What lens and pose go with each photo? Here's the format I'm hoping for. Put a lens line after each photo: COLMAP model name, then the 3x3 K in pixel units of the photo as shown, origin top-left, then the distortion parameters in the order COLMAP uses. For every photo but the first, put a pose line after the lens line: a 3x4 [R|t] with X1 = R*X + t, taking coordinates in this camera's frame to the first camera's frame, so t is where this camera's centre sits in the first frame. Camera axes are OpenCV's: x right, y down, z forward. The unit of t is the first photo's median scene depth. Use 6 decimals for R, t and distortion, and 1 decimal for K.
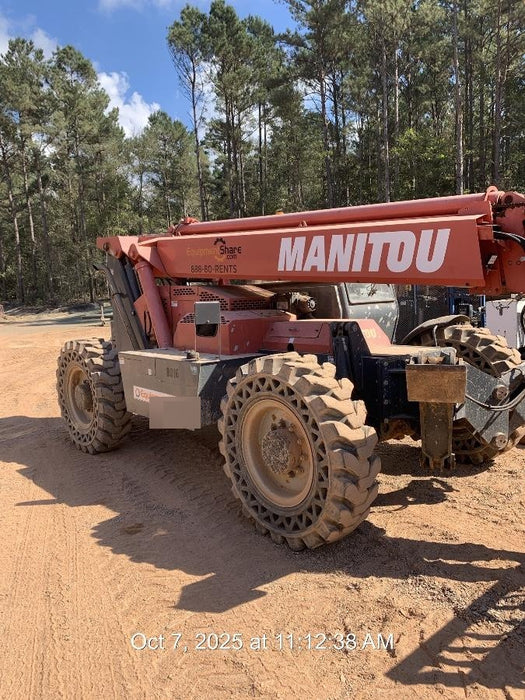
lens RADIAL K [[547.0, 0, 262.5], [0, 547.0, 350.0], [0, 0, 1]] dist [0.057170, -0.004371]
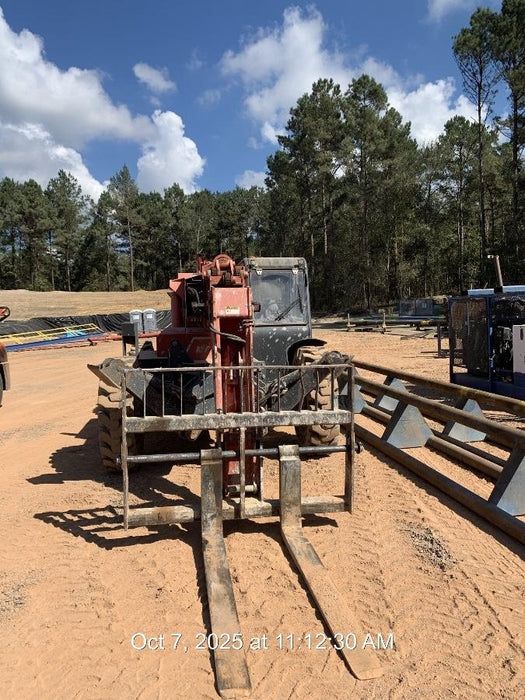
lens RADIAL K [[547.0, 0, 262.5], [0, 547.0, 350.0], [0, 0, 1]] dist [0.057170, -0.004371]
pose [[0.844620, 0.072194, -0.530476, 0.107012], [-0.076964, 0.996947, 0.013135, -0.005202], [0.529805, 0.029734, 0.847598, -0.014907]]
